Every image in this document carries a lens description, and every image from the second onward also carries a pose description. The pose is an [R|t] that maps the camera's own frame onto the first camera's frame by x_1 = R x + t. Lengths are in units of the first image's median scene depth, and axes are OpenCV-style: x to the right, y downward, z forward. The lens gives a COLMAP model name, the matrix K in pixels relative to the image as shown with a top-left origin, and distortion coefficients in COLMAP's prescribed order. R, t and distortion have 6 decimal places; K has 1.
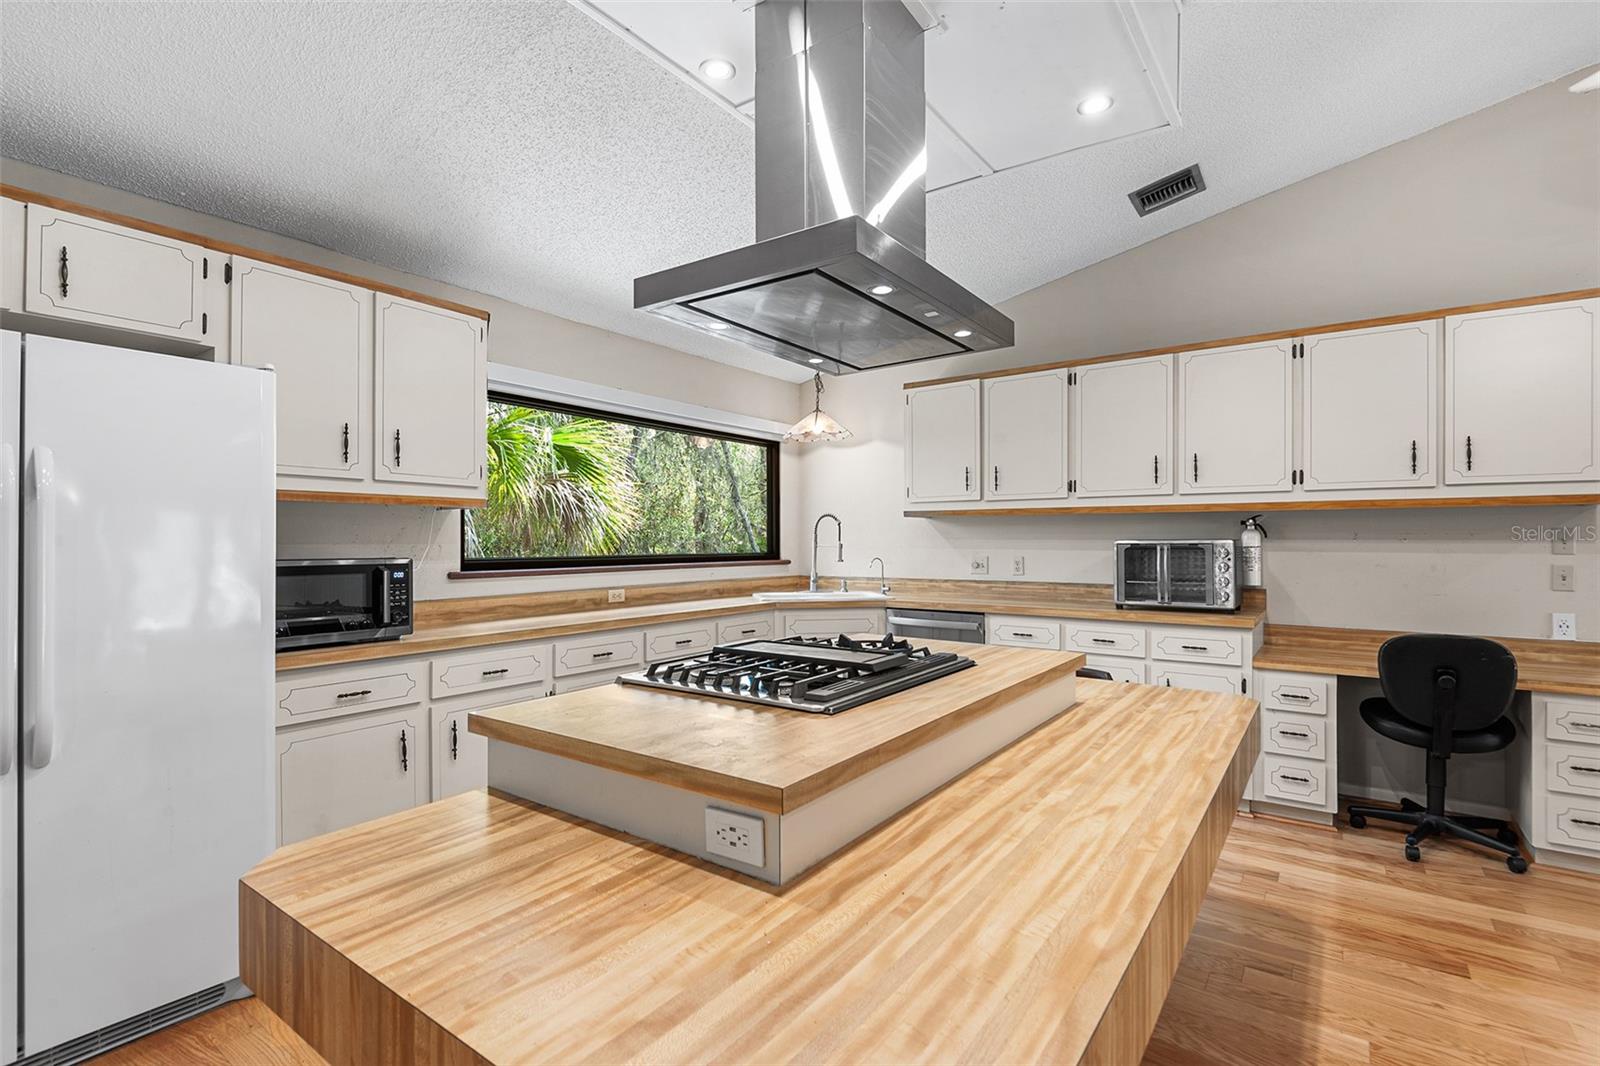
lens RADIAL K [[748.1, 0, 794.4], [0, 748.1, 542.1], [0, 0, 1]] dist [0.014359, -0.011844]
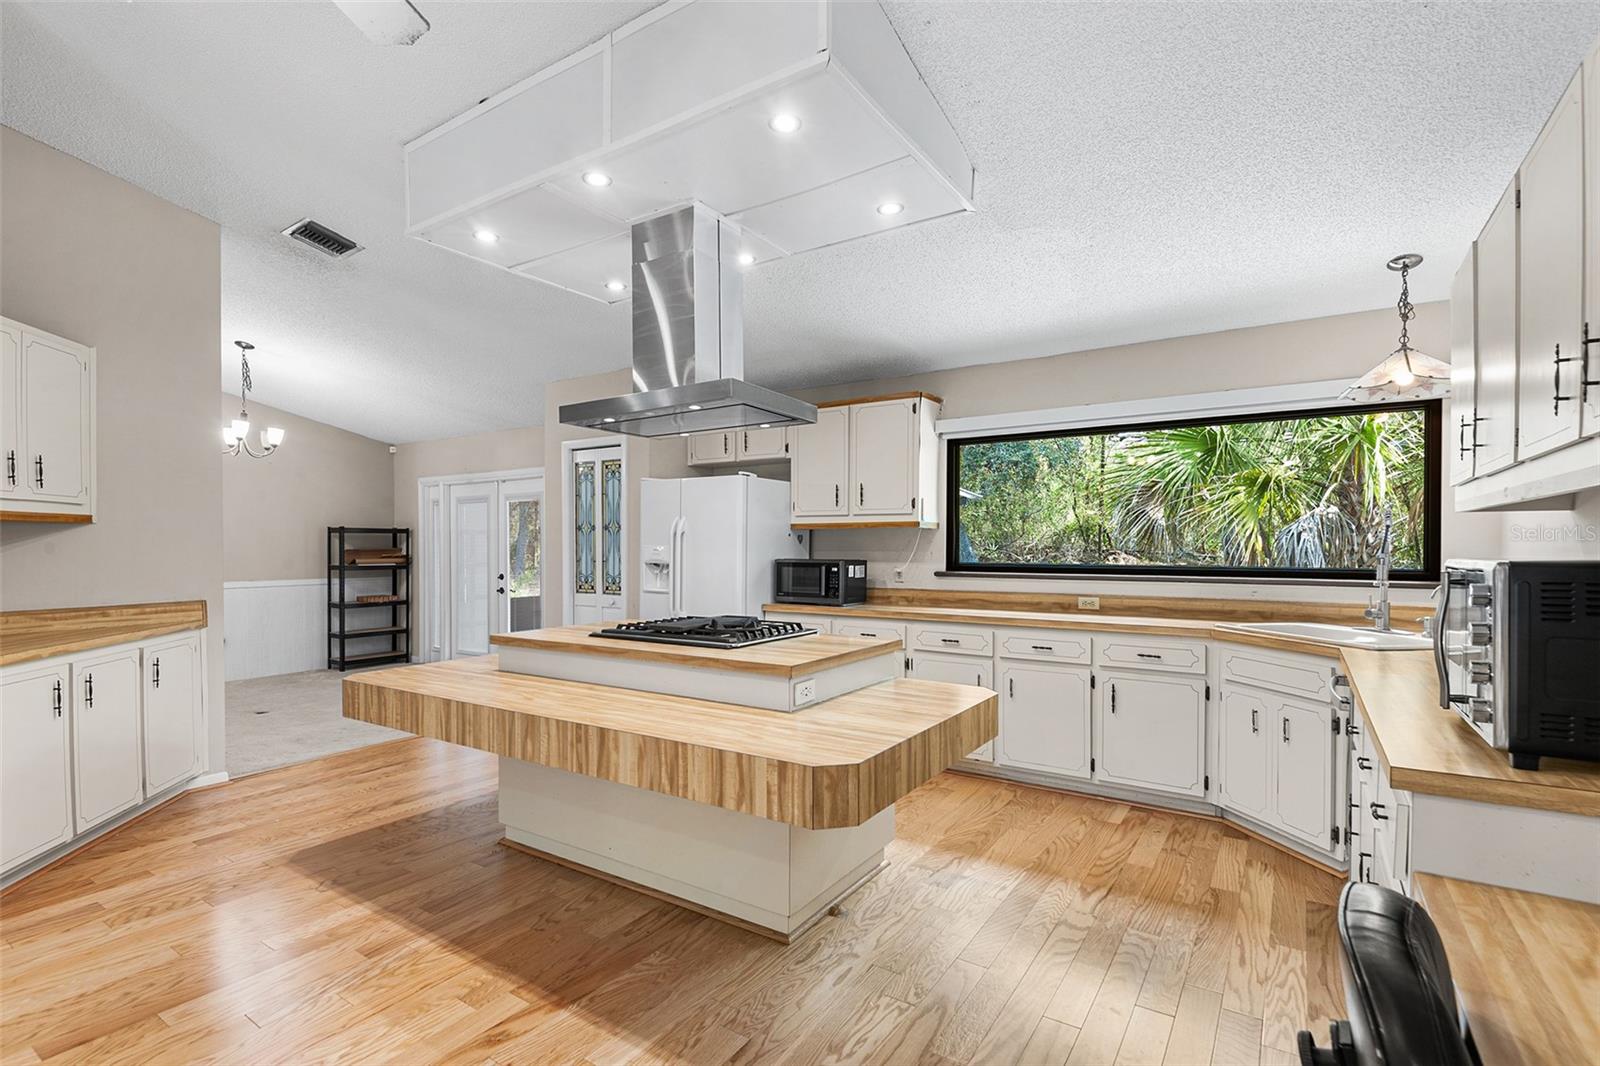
lens RADIAL K [[748.1, 0, 792.2], [0, 748.1, 546.8], [0, 0, 1]] dist [0.014359, -0.011844]
pose [[0.041526, 0.003056, -0.999133, 0.912470], [-0.001097, 0.999995, 0.003013, -0.011314], [0.999137, 0.000970, 0.041529, 0.622413]]
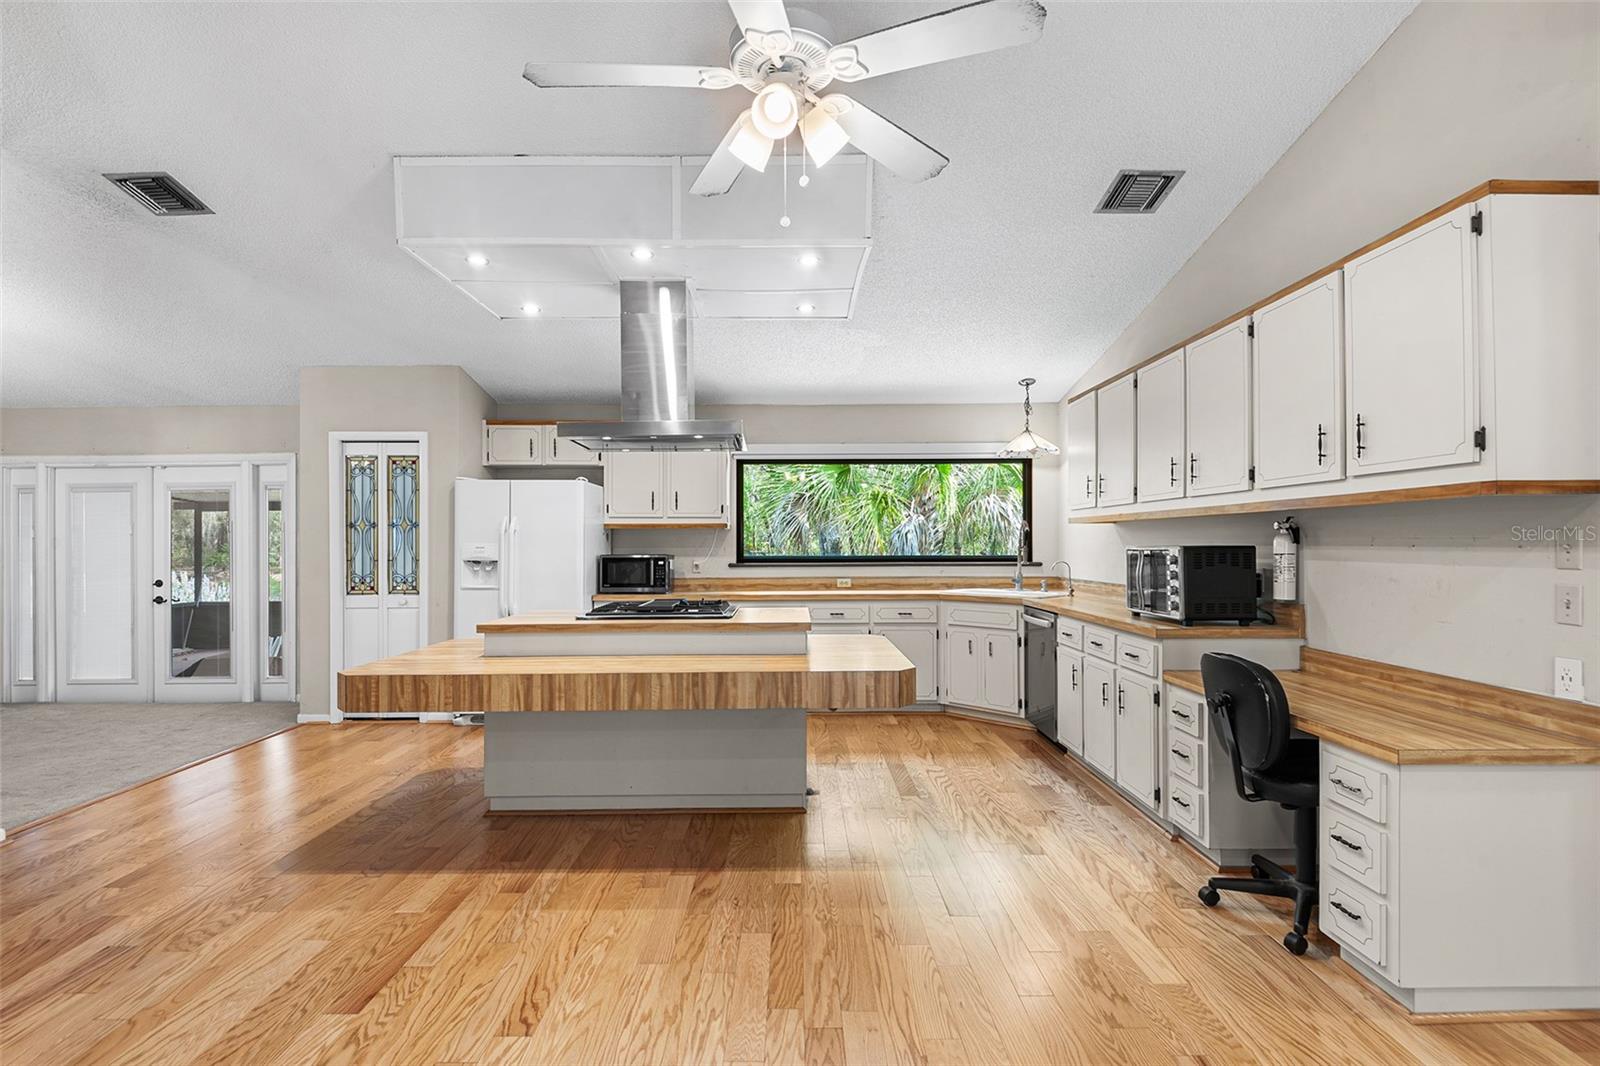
lens RADIAL K [[748.1, 0, 788.0], [0, 748.1, 537.1], [0, 0, 1]] dist [0.014359, -0.011844]
pose [[0.588166, -0.008254, -0.808698, 1.029276], [0.002443, 0.999961, -0.008429, -0.007660], [0.808736, 0.002982, 0.588164, 0.048743]]
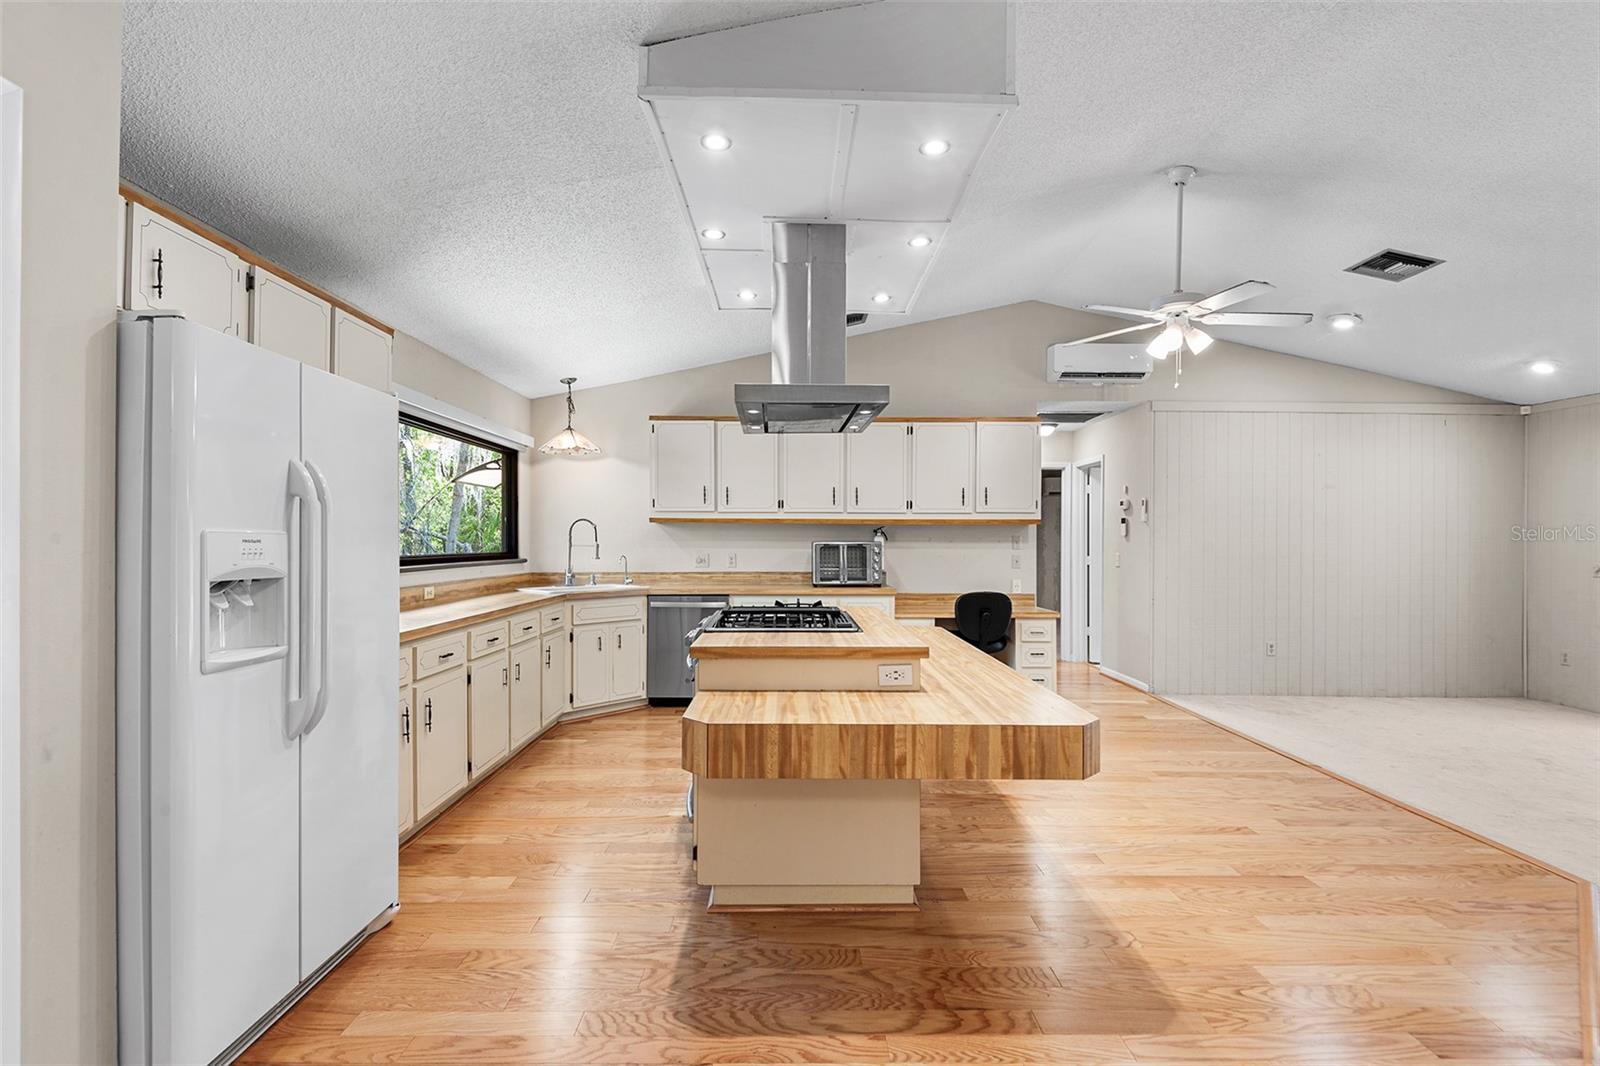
lens RADIAL K [[748.1, 0, 799.7], [0, 748.1, 539.8], [0, 0, 1]] dist [0.014359, -0.011844]
pose [[0.800459, 0.004165, 0.599373, -0.526118], [-0.001852, 0.999988, -0.004475, 0.000332], [-0.599385, 0.002472, 0.800457, -0.194963]]
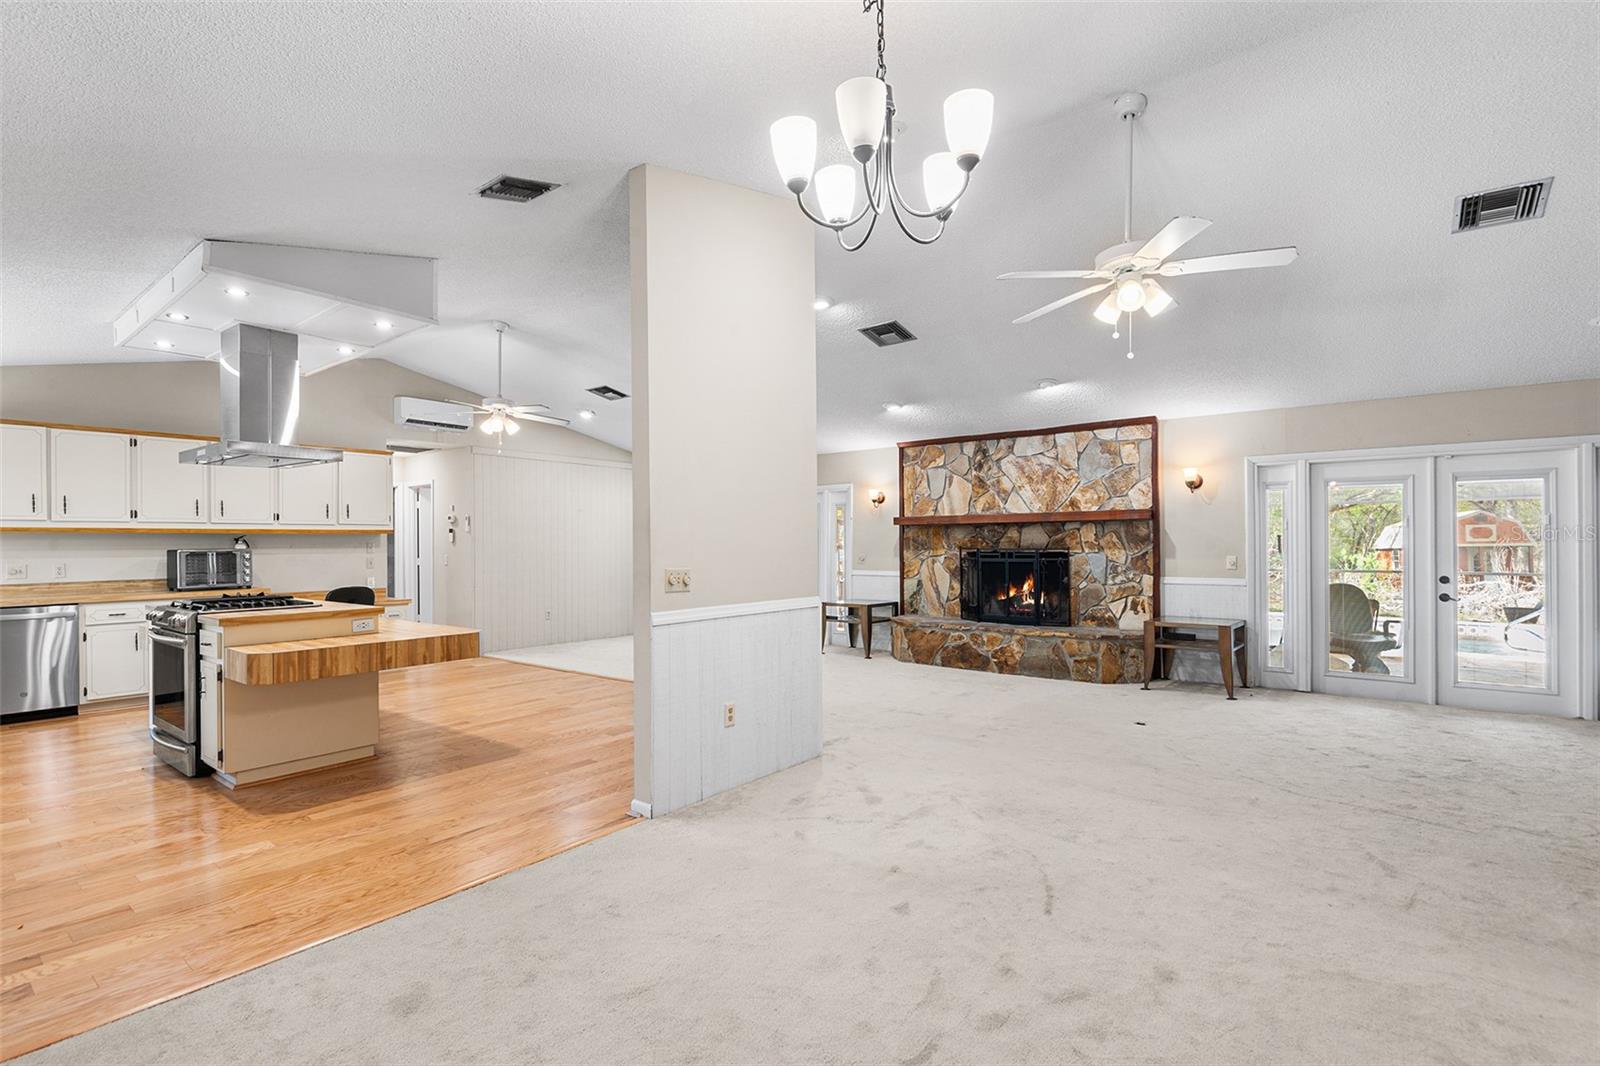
lens RADIAL K [[748.1, 0, 790.9], [0, 748.1, 539.5], [0, 0, 1]] dist [0.014359, -0.011844]
pose [[0.045498, 0.005202, 0.998951, -1.228677], [0.011007, 0.999923, -0.005708, -0.000566], [-0.998904, 0.011256, 0.045438, -0.440340]]
